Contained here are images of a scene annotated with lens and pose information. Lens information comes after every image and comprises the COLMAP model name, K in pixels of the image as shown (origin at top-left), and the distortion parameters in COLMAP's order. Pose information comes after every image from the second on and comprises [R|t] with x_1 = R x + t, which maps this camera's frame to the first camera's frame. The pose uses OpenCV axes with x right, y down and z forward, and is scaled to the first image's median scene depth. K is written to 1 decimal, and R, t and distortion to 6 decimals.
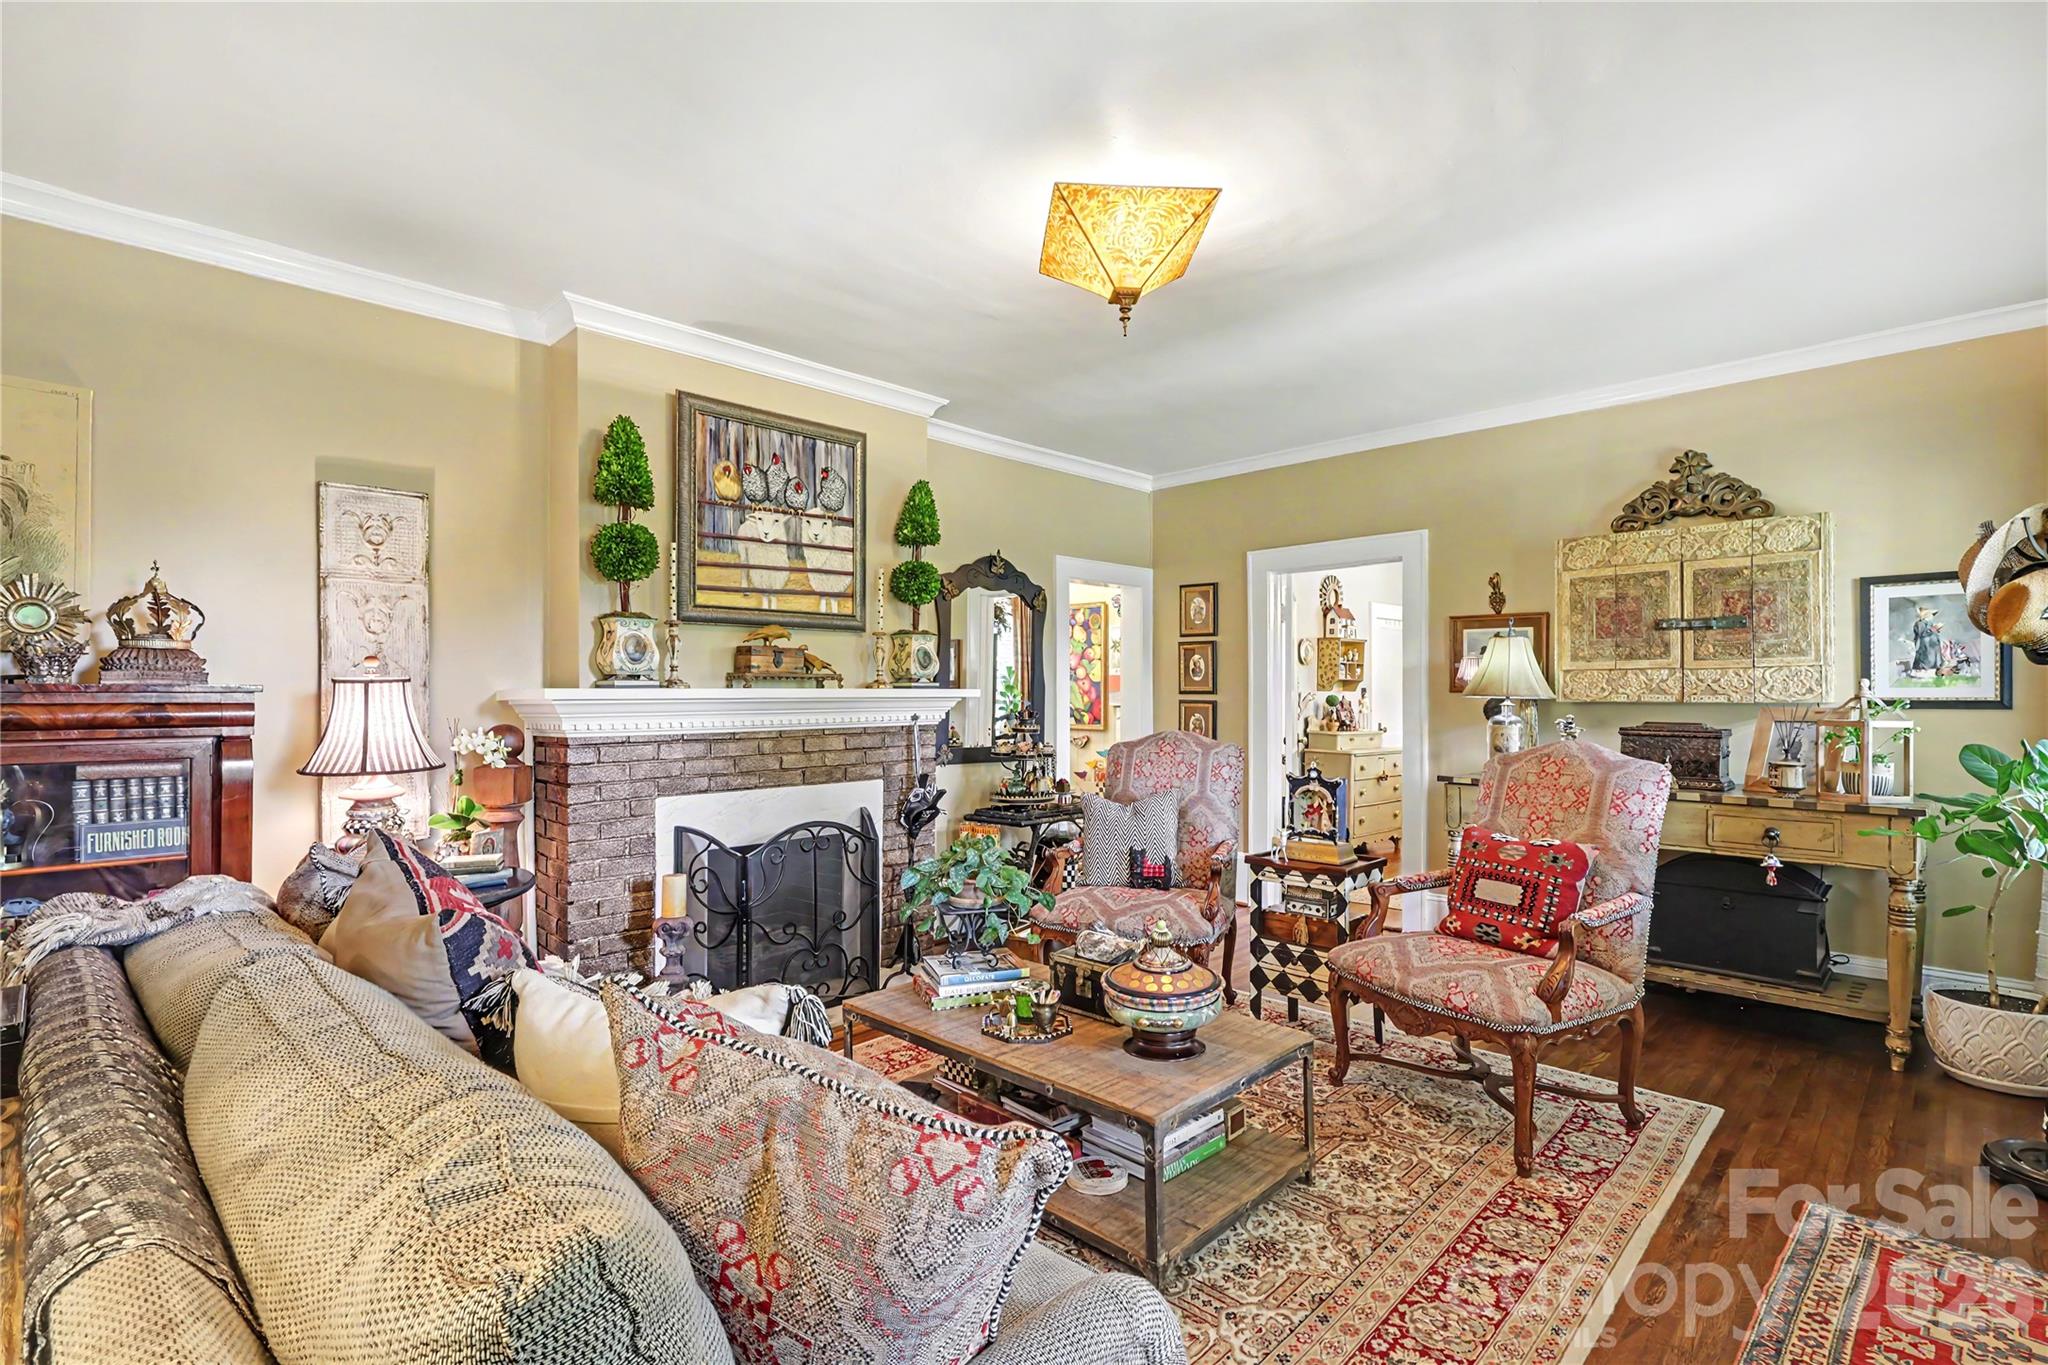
lens RADIAL K [[954.9, 0, 1024.0], [0, 954.9, 682.5], [0, 0, 1]] dist [-0.020626, 0.000096]
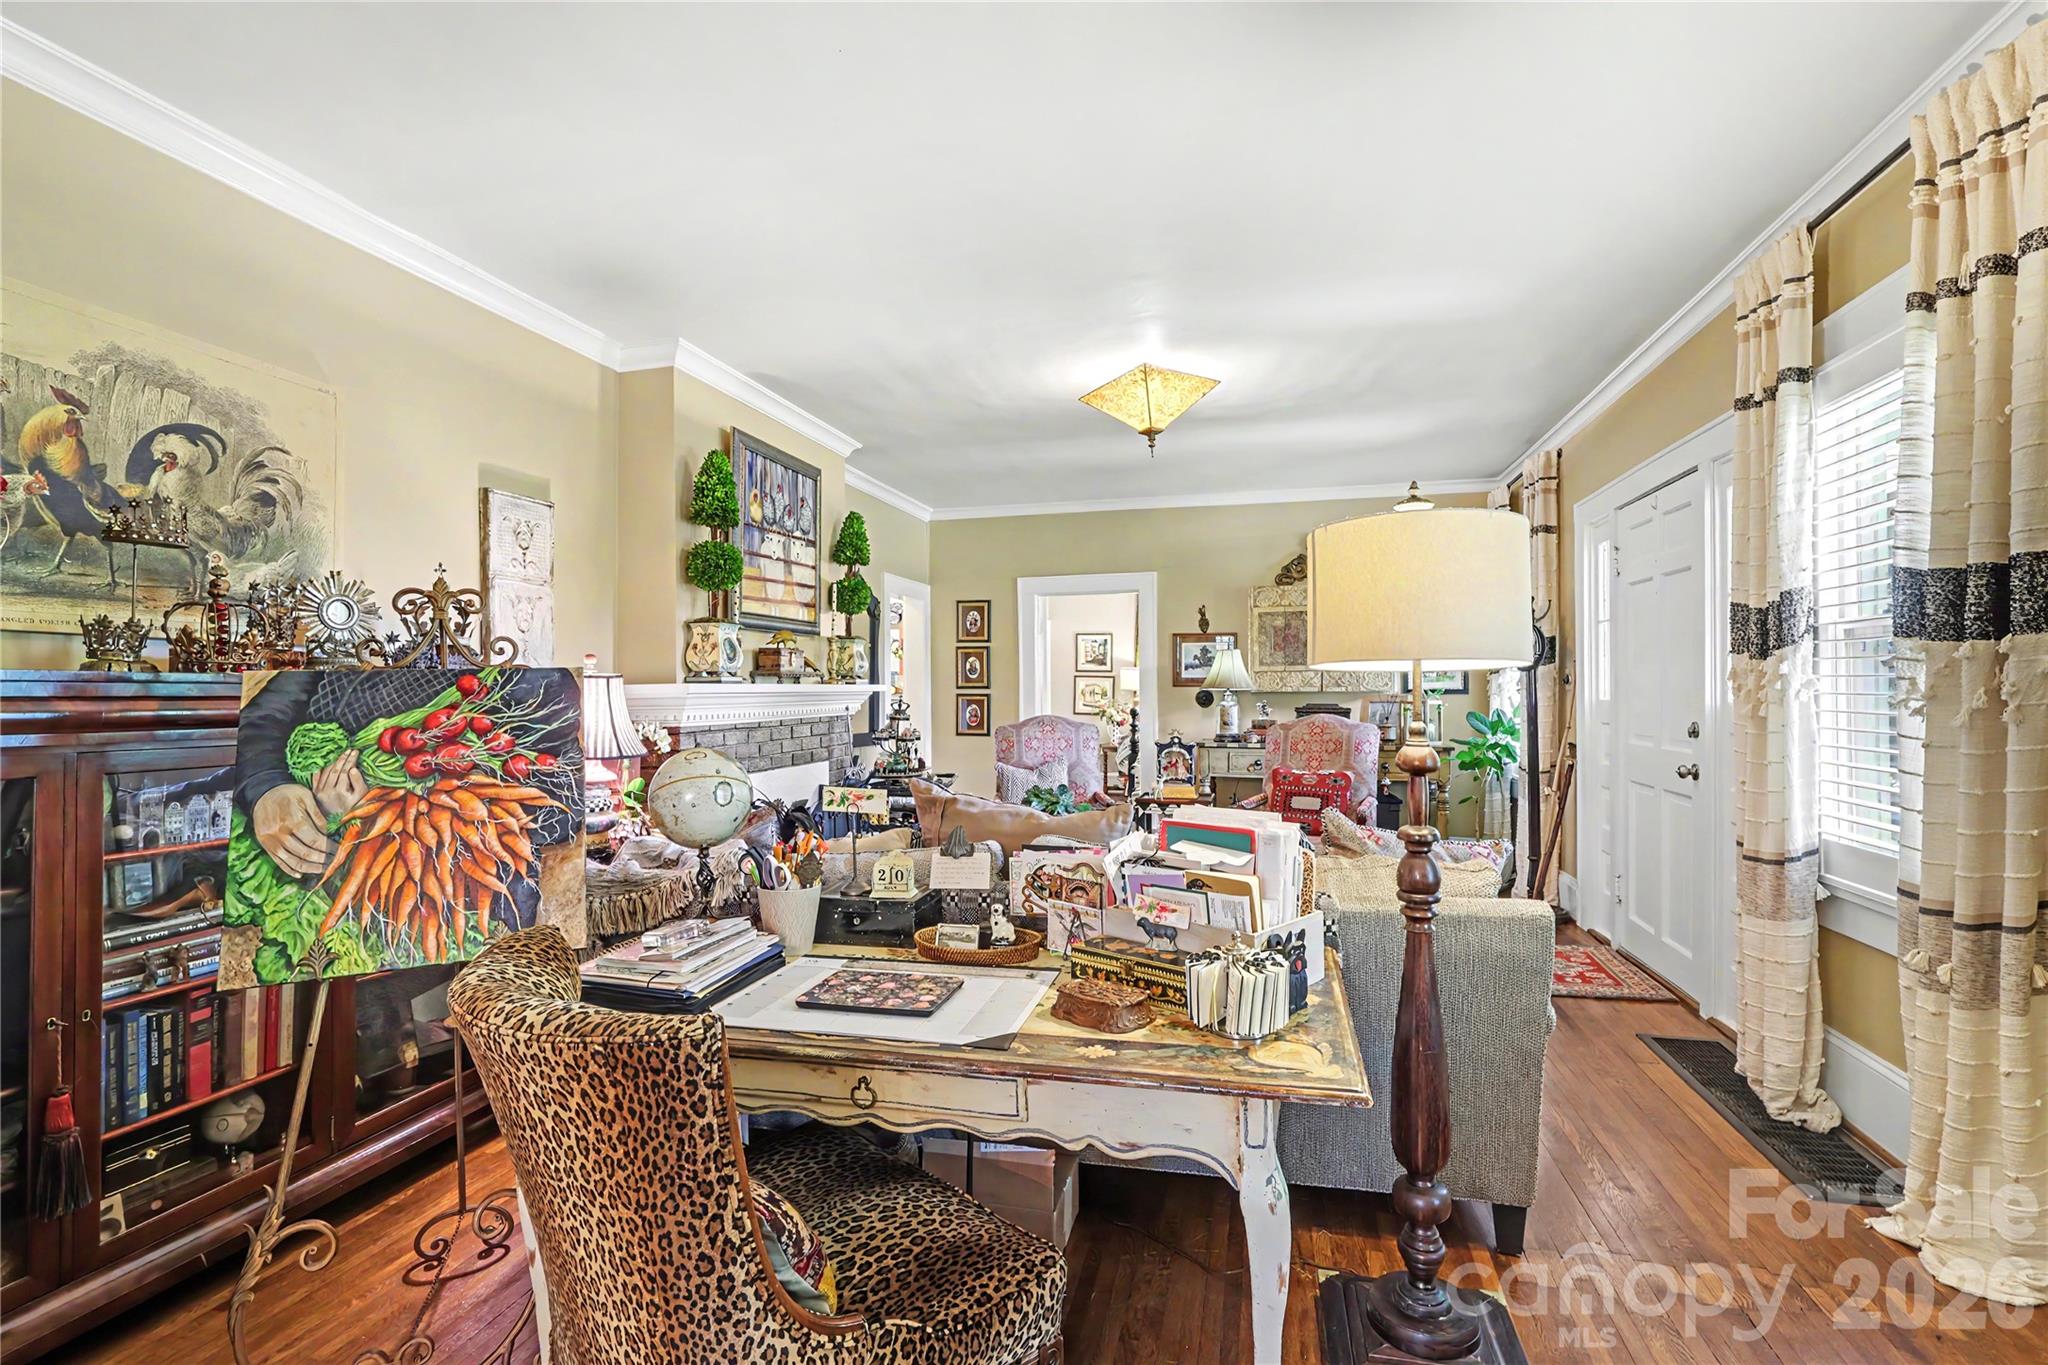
lens RADIAL K [[954.9, 0, 1024.0], [0, 954.9, 682.5], [0, 0, 1]] dist [-0.020626, 0.000096]
pose [[0.864317, -0.000437, 0.502948, -0.592377], [-0.001529, 0.999993, 0.003496, -0.000489], [-0.502945, -0.003791, 0.864310, -0.167748]]
